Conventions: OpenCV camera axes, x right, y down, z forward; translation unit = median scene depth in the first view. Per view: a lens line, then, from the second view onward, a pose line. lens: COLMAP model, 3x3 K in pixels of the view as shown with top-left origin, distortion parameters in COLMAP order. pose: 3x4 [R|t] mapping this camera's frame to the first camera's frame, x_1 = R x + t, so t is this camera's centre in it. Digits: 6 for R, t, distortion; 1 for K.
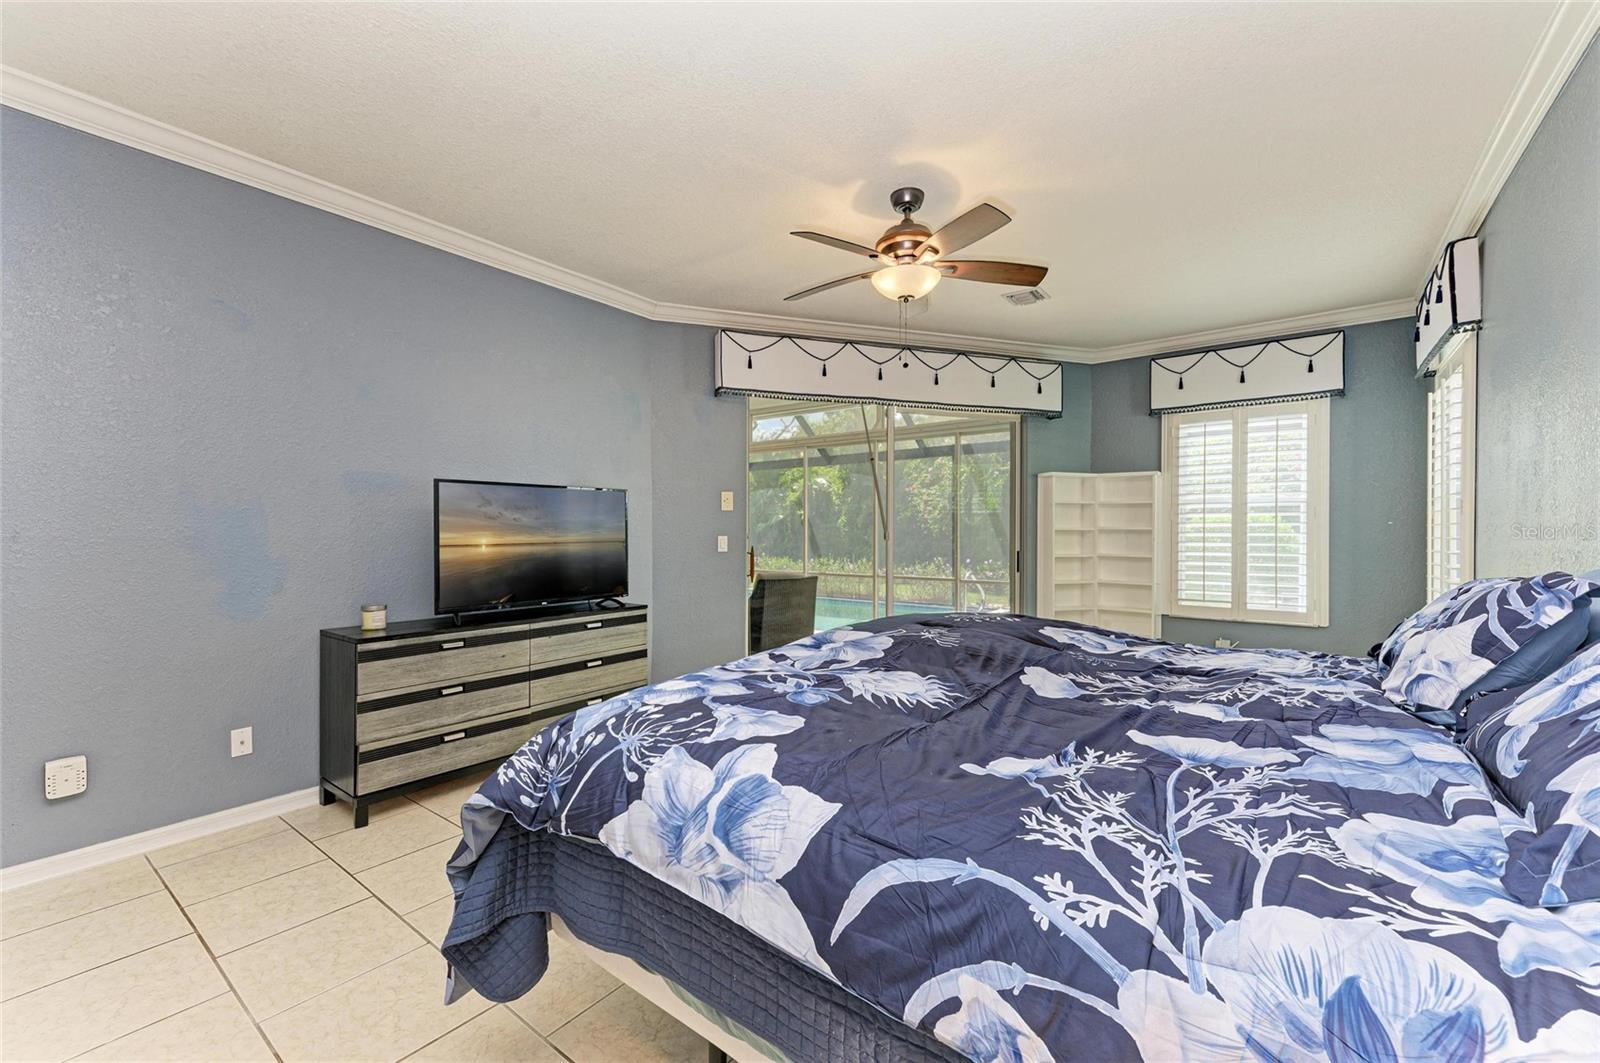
lens RADIAL K [[654.7, 0, 807.6], [0, 654.7, 532.2], [0, 0, 1]] dist [0.004502, -0.000086]
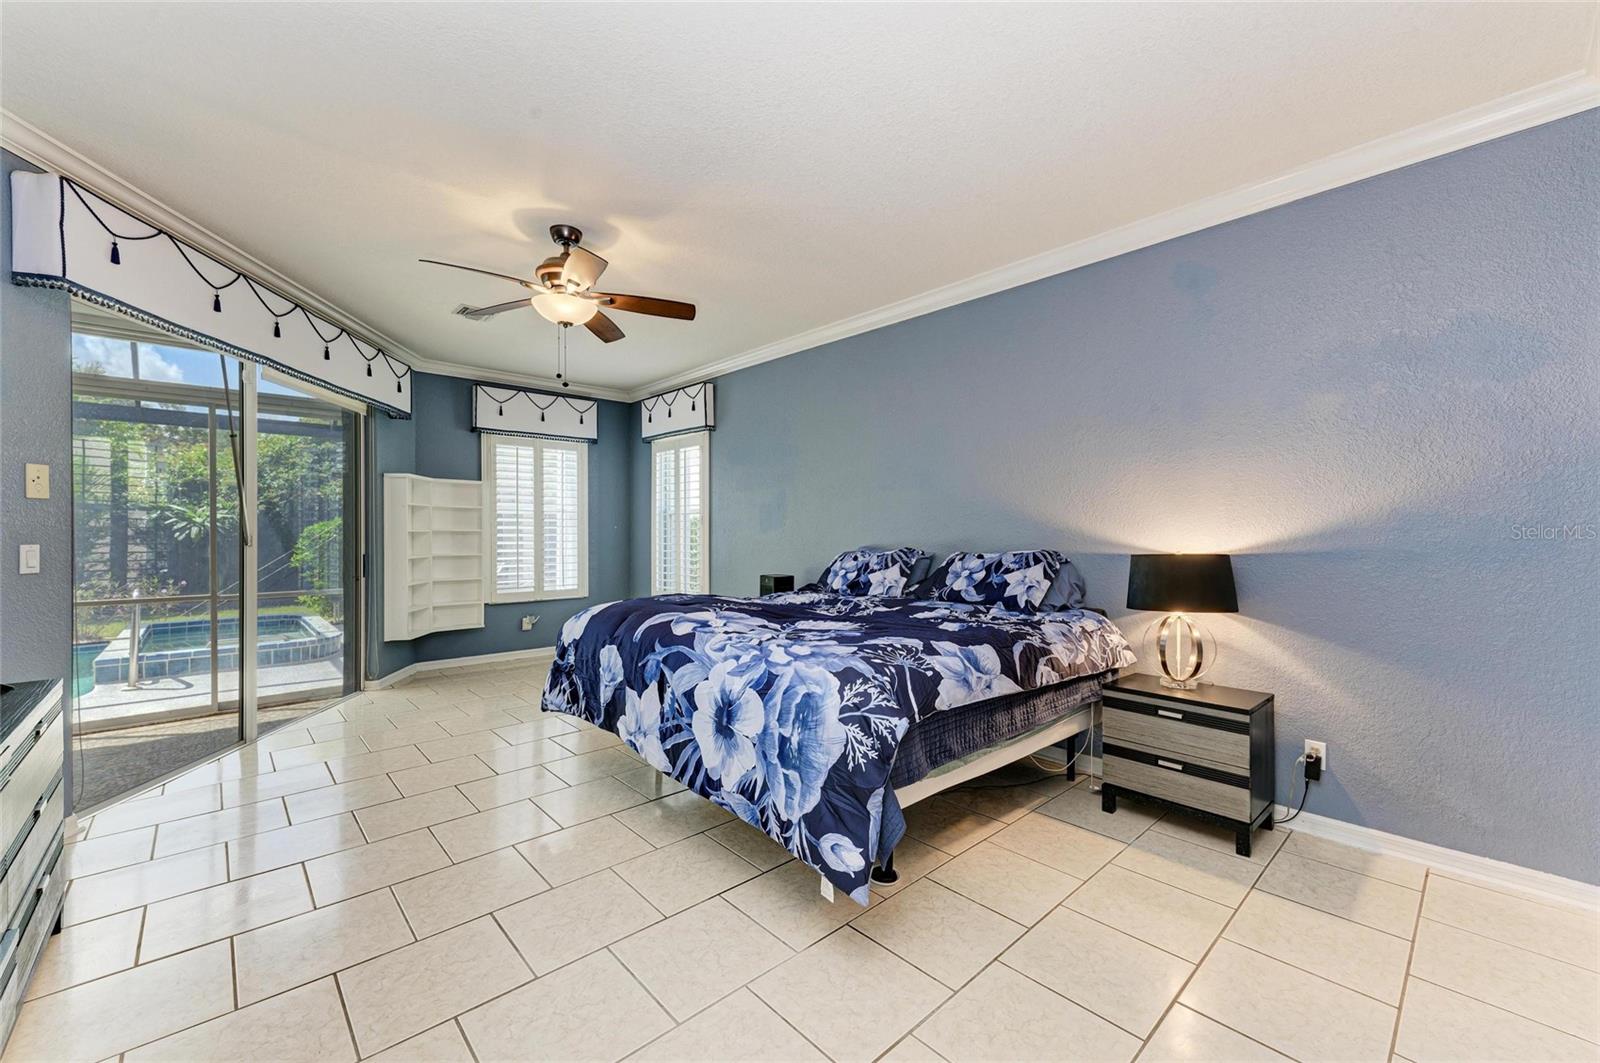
lens RADIAL K [[621.2, 0, 805.9], [0, 621.2, 533.0], [0, 0, 1]] dist [0.011573, 0.000276]
pose [[0.180844, -0.003755, 0.983505, -0.512976], [0.000358, 0.999993, 0.003752, -0.005359], [-0.983512, -0.000326, 0.180844, 0.260379]]
